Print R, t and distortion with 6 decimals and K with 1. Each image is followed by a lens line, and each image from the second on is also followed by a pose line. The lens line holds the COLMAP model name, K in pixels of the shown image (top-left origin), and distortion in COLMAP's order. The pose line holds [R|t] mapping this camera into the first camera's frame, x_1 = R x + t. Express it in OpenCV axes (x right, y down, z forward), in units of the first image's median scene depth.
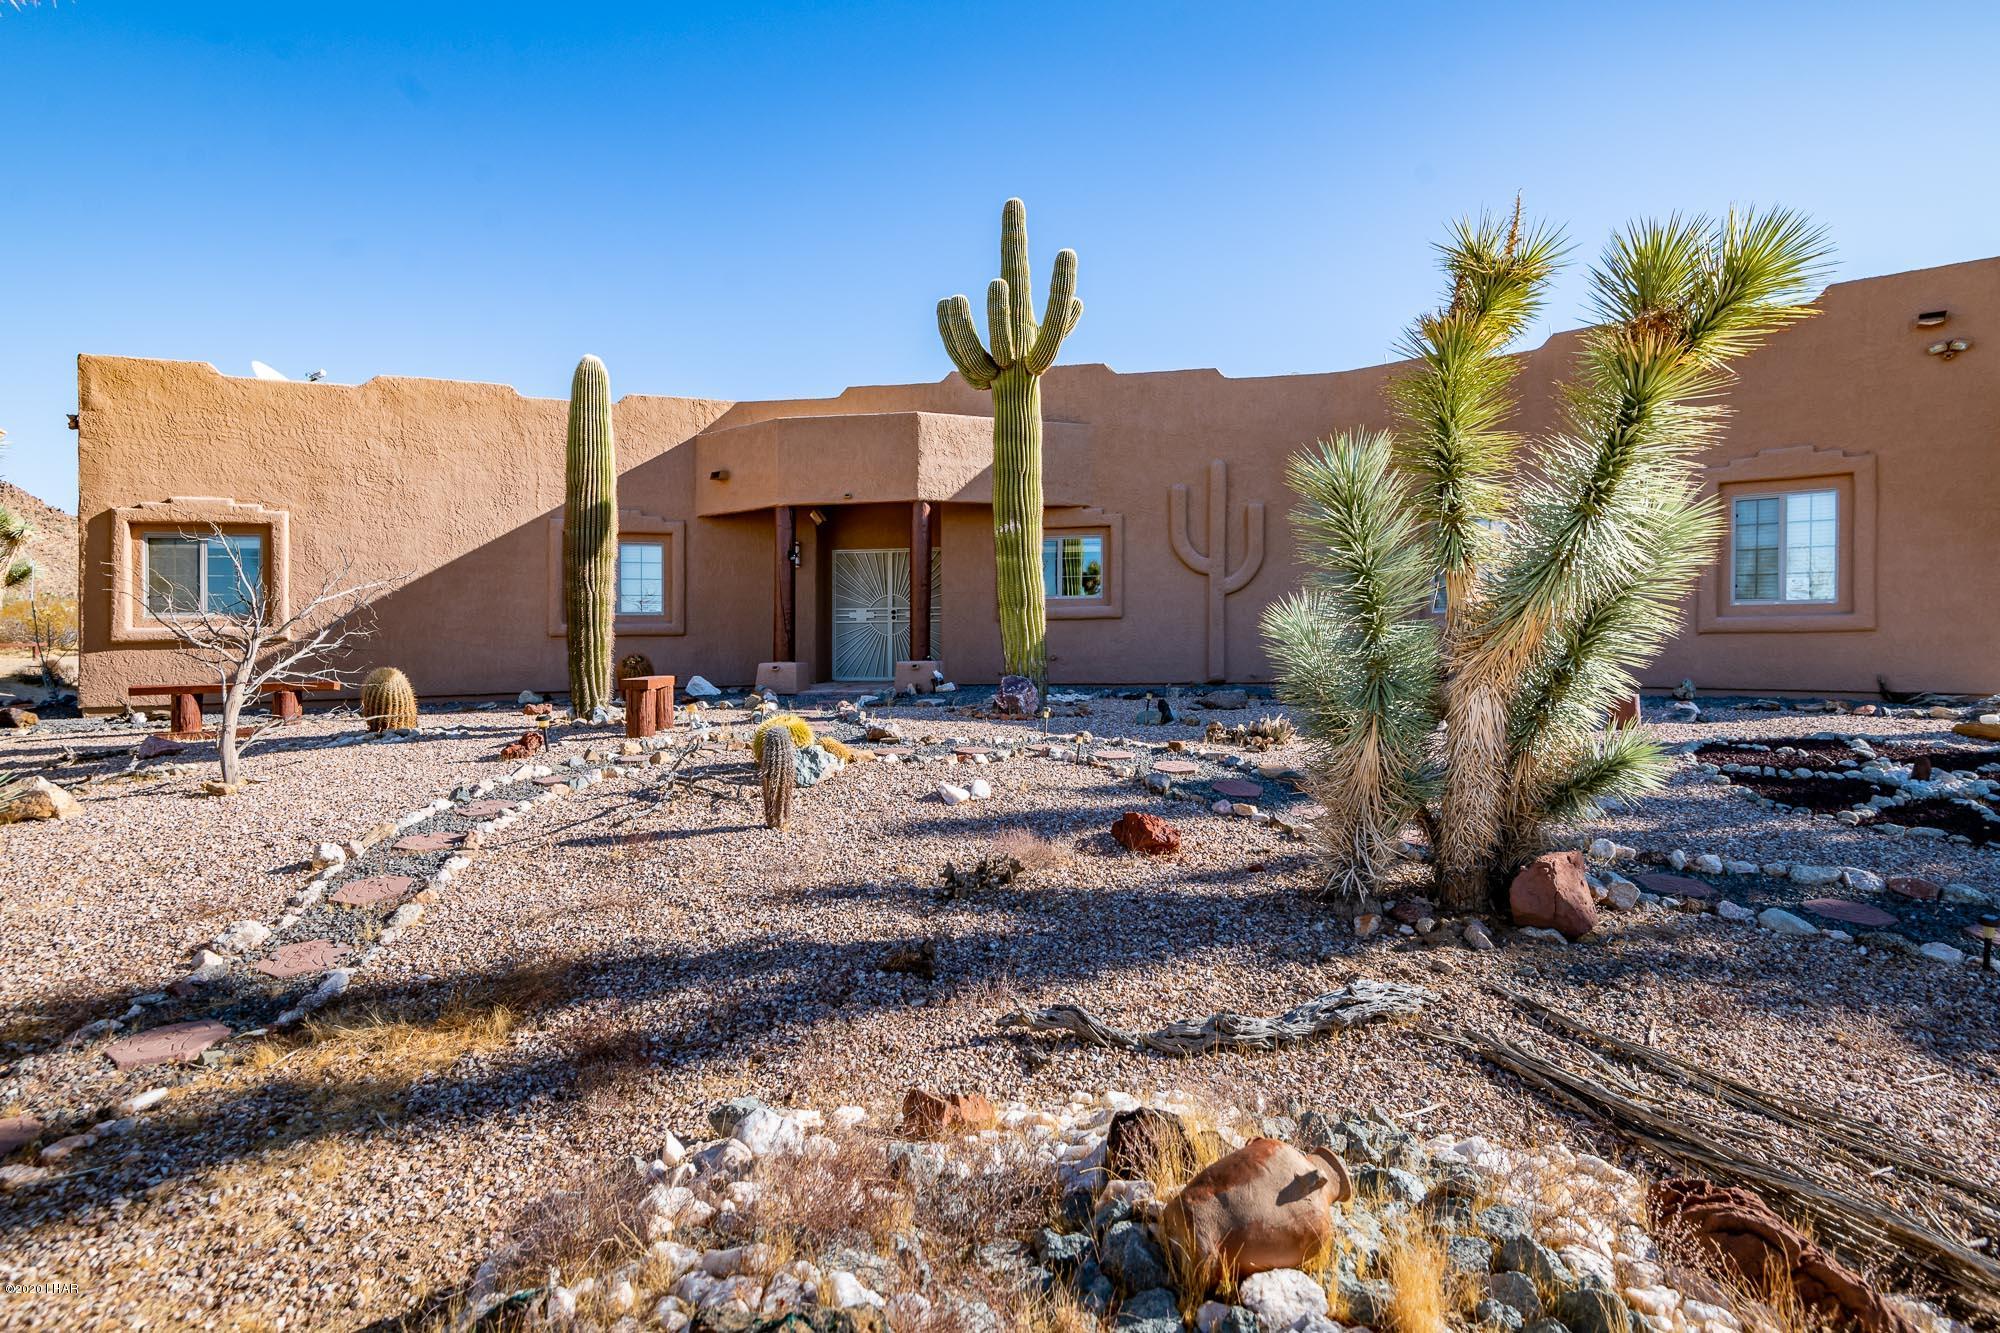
lens RADIAL K [[996.8, 0, 991.1], [0, 996.8, 651.0], [0, 0, 1]] dist [0.037334, -0.025074]
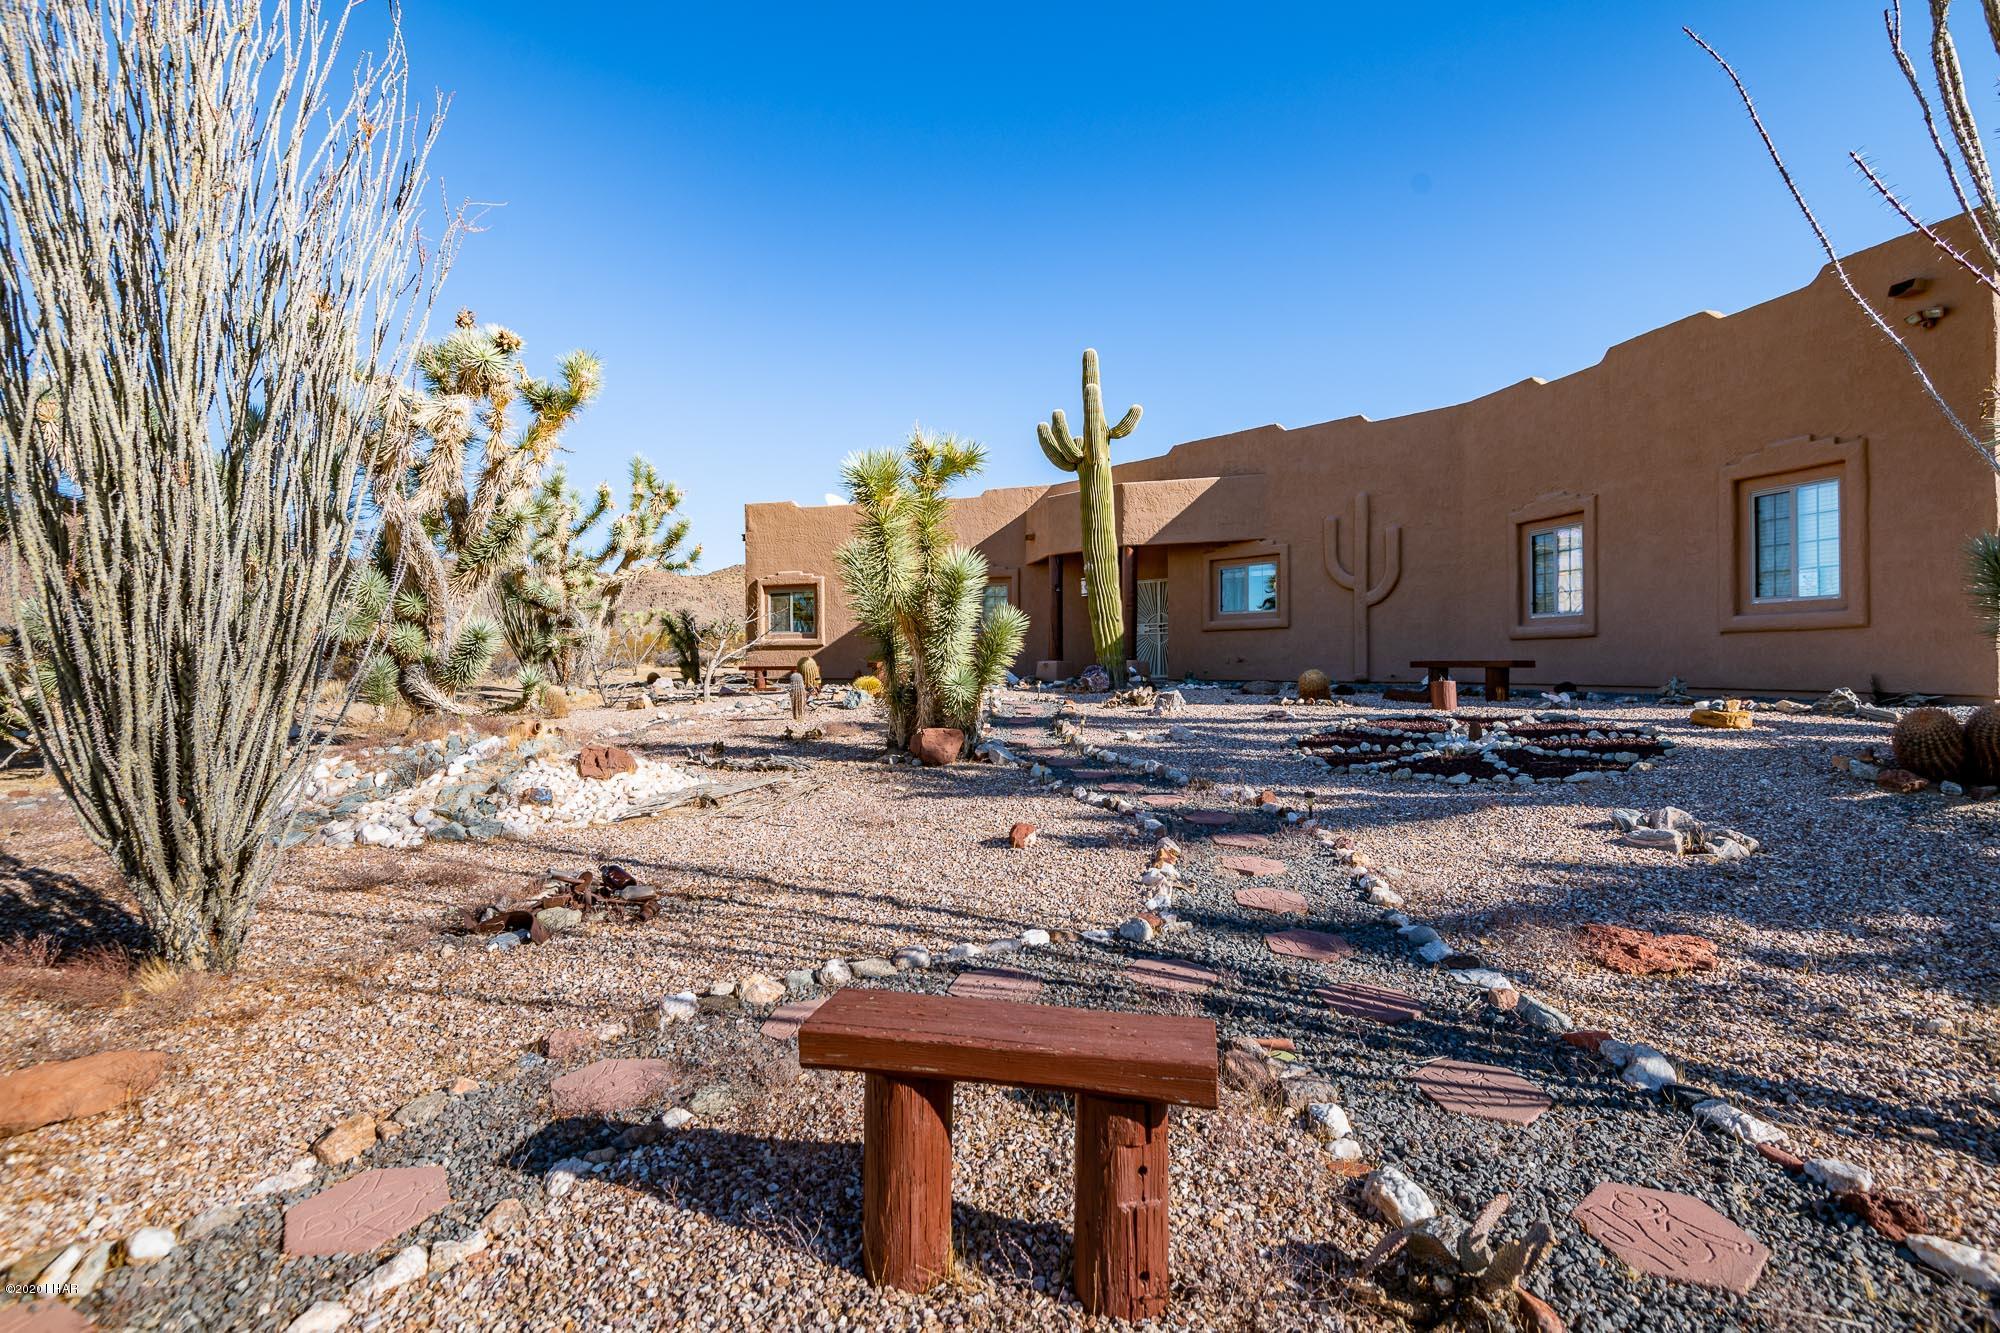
lens RADIAL K [[938.9, 0, 1000.0], [0, 938.9, 666.5], [0, 0, 1]] dist [0.040211, -0.035188]
pose [[0.780959, 0.011858, -0.624470, 0.619111], [-0.016099, 0.999870, -0.001147, 0.023492], [0.624375, 0.010949, 0.781048, -0.141976]]
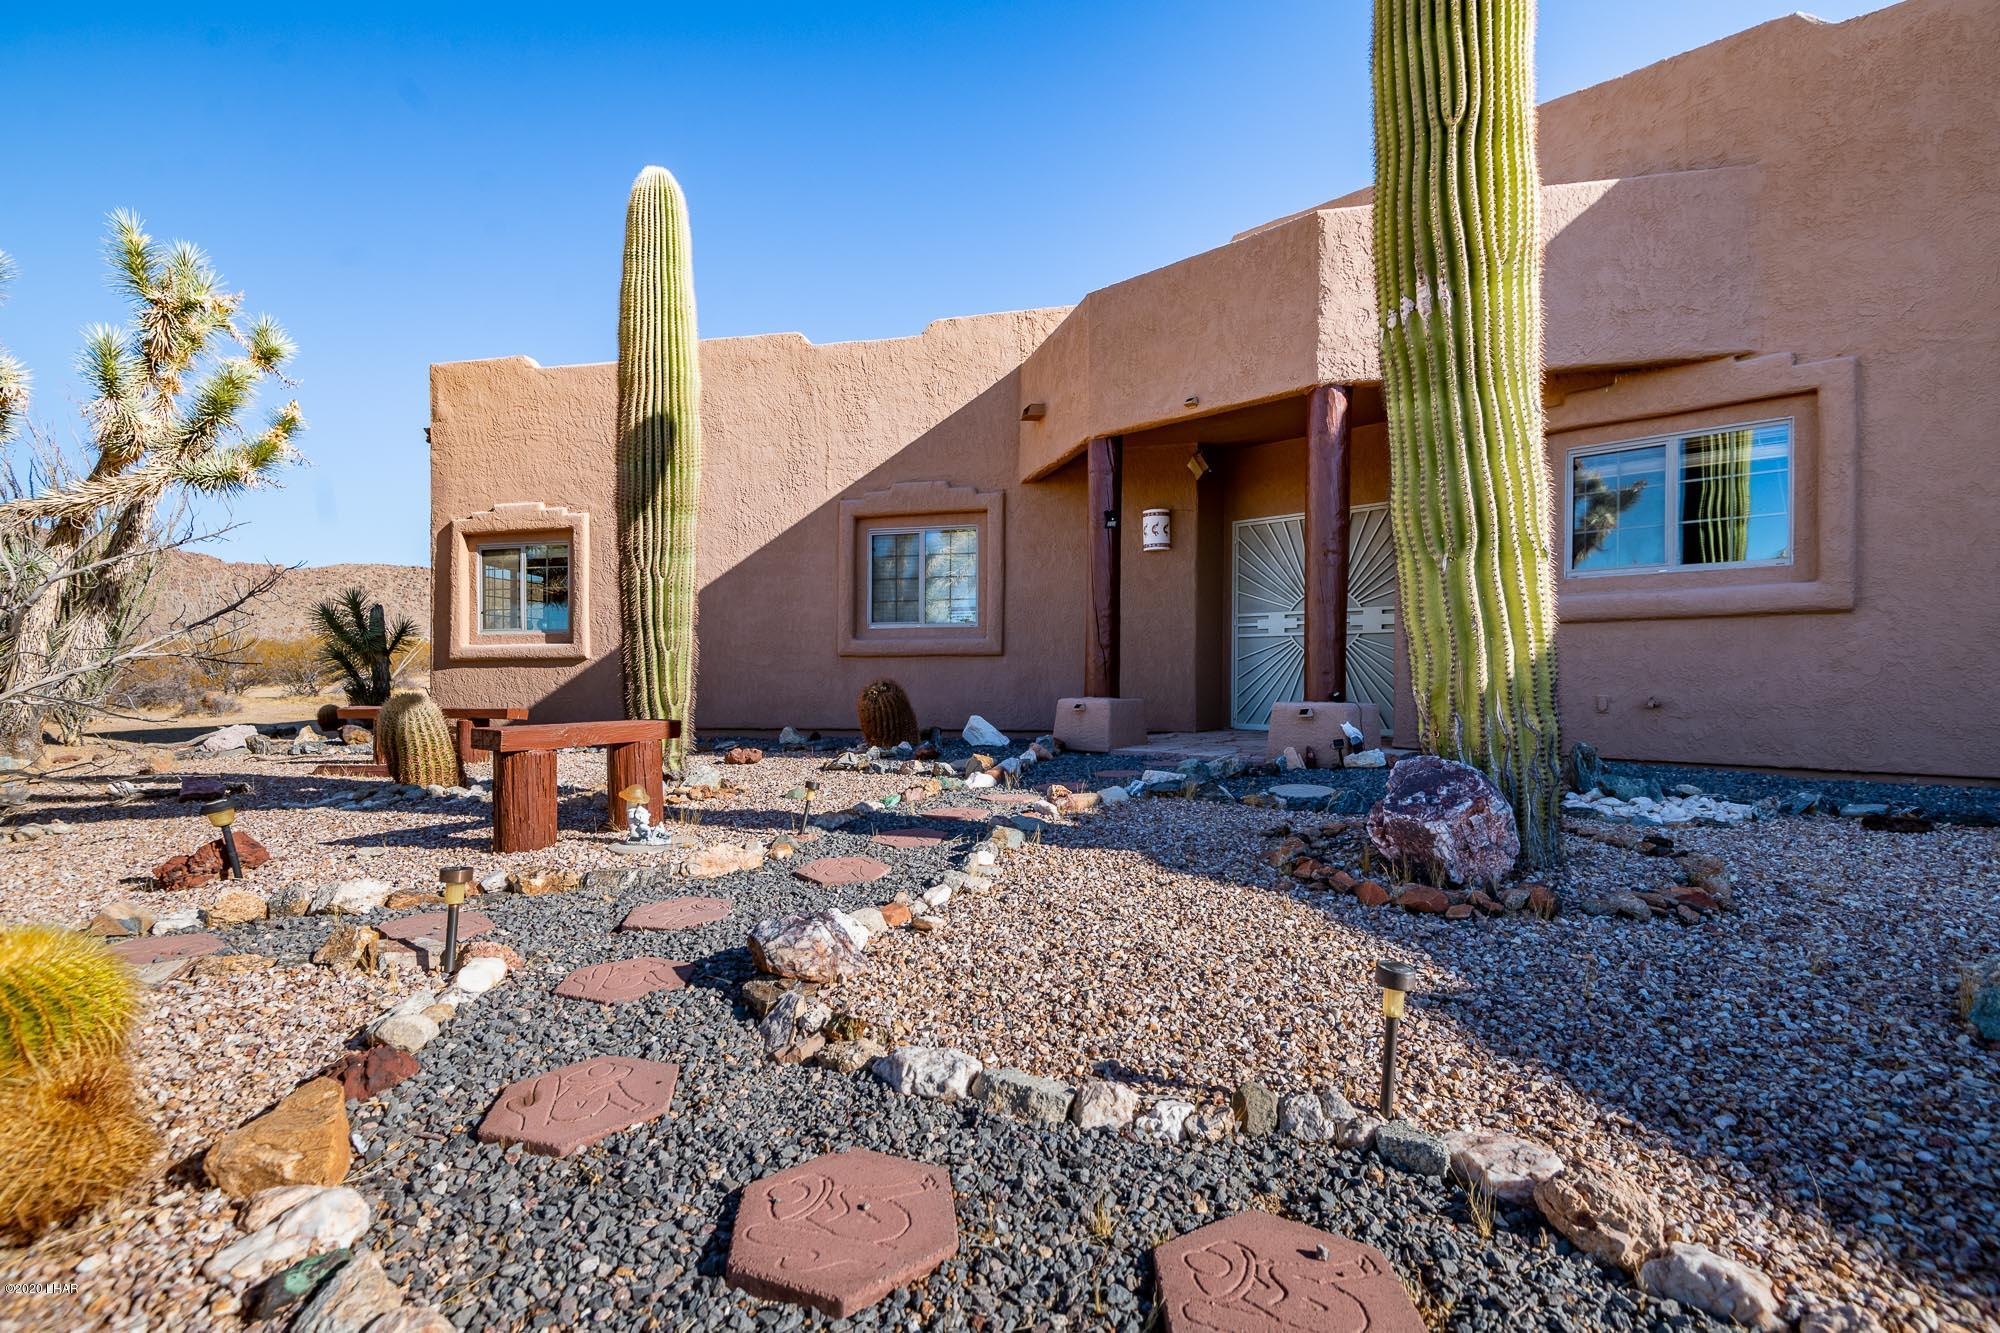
lens RADIAL K [[918.9, 0, 1010.9], [0, 918.9, 668.9], [0, 0, 1]] dist [0.036725, -0.031236]
pose [[0.827590, 0.007911, -0.561277, 0.062436], [-0.016624, 0.999808, -0.010420, 0.000426], [0.561086, 0.017955, 0.827563, 0.523572]]
